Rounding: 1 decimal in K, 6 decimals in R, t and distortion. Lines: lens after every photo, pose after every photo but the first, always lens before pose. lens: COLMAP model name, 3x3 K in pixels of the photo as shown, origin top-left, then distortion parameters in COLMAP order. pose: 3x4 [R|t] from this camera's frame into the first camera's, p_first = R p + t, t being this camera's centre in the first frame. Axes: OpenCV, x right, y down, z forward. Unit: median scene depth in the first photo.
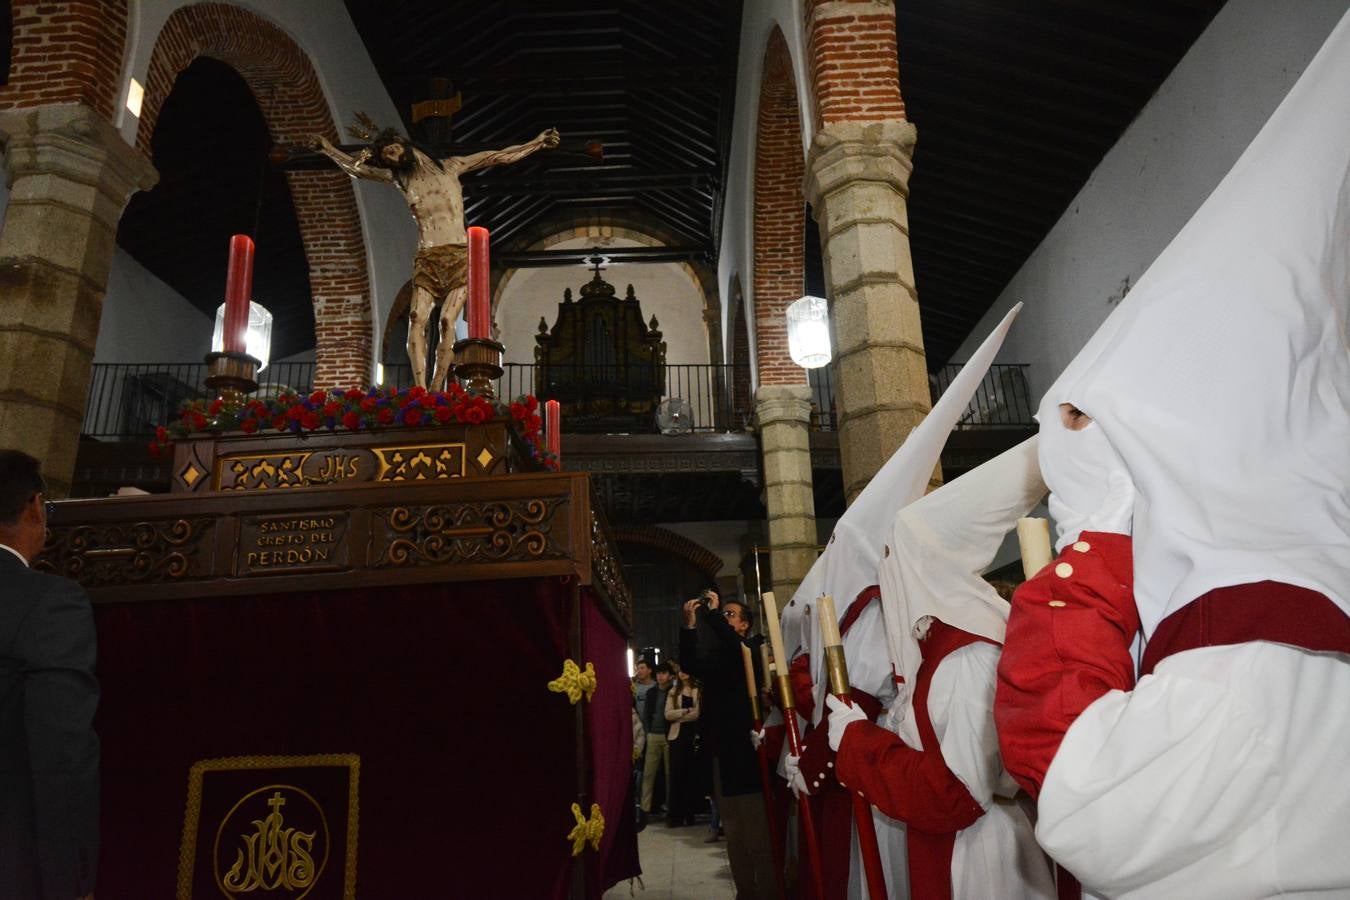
lens RADIAL K [[854.1, 0, 696.4], [0, 854.1, 459.5], [0, 0, 1]] dist [0.000630, -0.016763]
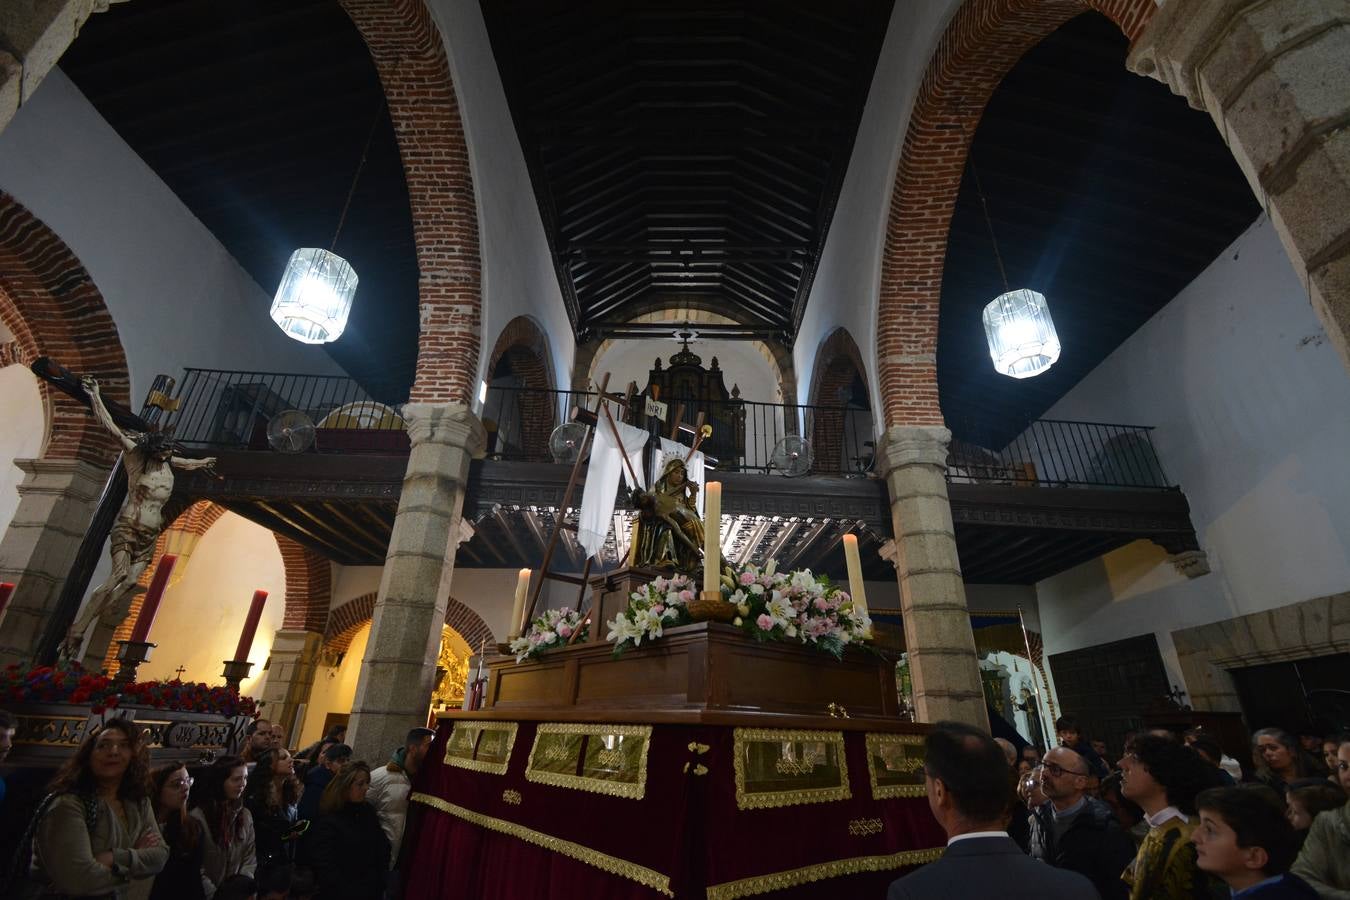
lens RADIAL K [[598.3, 0, 682.6], [0, 598.3, 452.8], [0, 0, 1]] dist [0.007279, -0.015120]
pose [[0.998172, 0.048117, -0.036562, -0.128312], [-0.052871, 0.988350, -0.142723, 0.047496], [0.029269, 0.144395, 0.989087, 0.375880]]
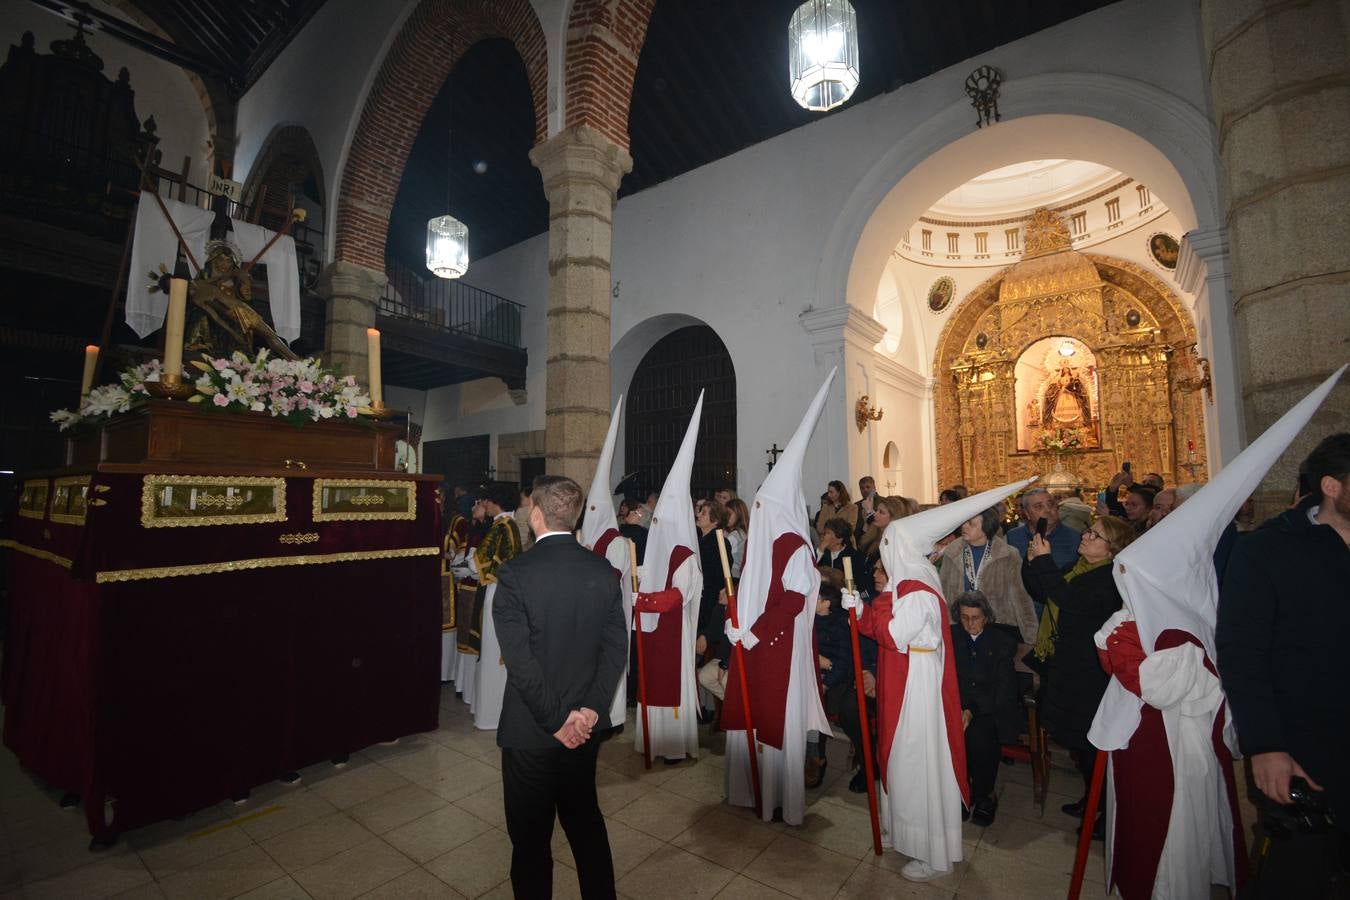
lens RADIAL K [[607.4, 0, 698.6], [0, 607.4, 461.7], [0, 0, 1]] dist [-0.021700, -0.003948]
pose [[0.601136, 0.093604, 0.793646, -0.246346], [-0.253430, 0.964185, 0.078239, -0.013139], [-0.757898, -0.248166, 0.603328, 0.123041]]
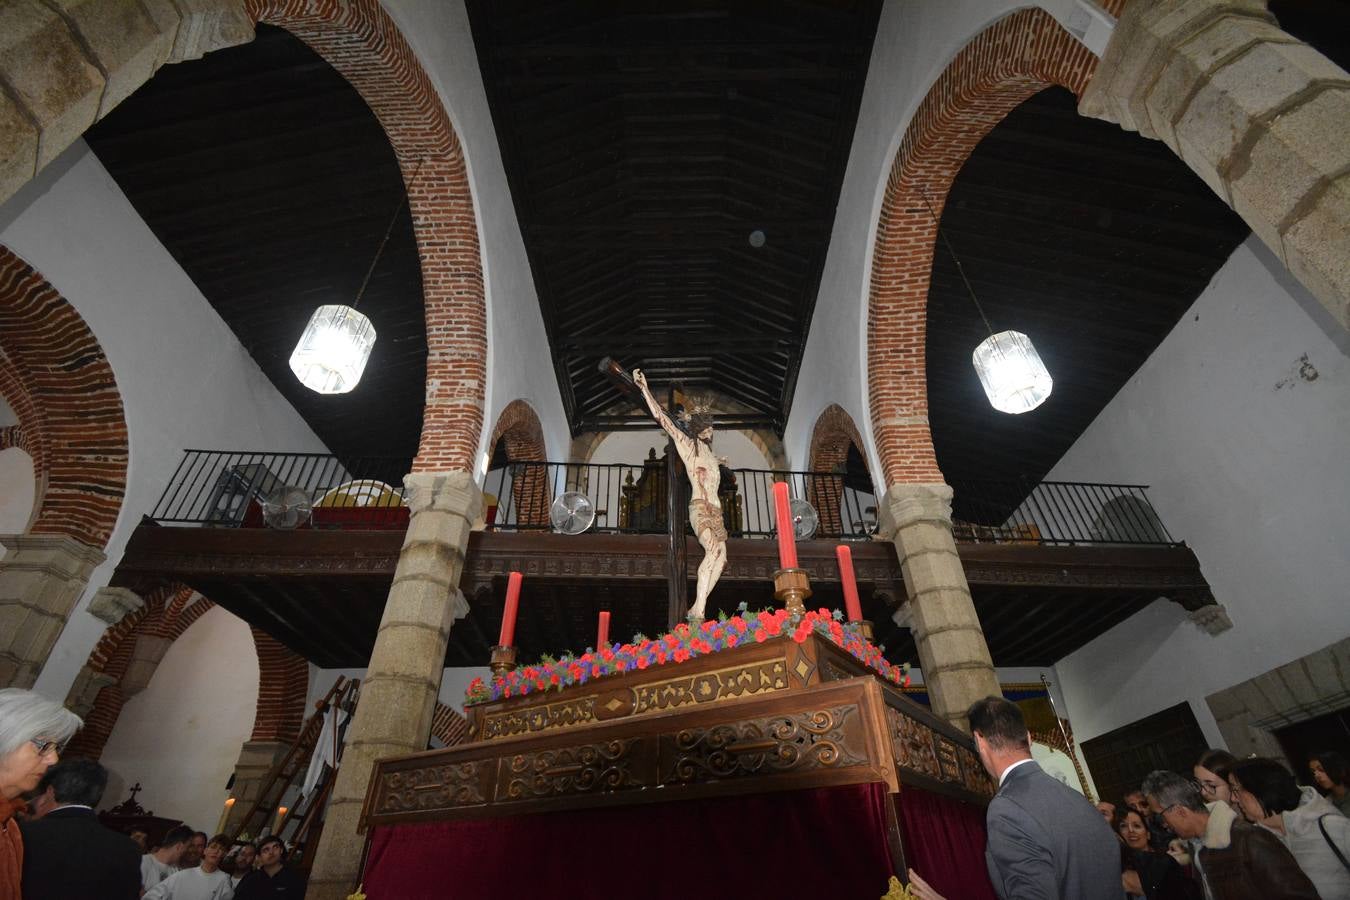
lens RADIAL K [[598.3, 0, 680.1], [0, 598.3, 447.2], [0, 0, 1]] dist [0.007279, -0.015120]
pose [[0.999665, 0.011597, -0.023157, -0.144923], [-0.018825, 0.939449, -0.342172, 0.104339], [0.017787, 0.342493, 0.939352, 0.389087]]
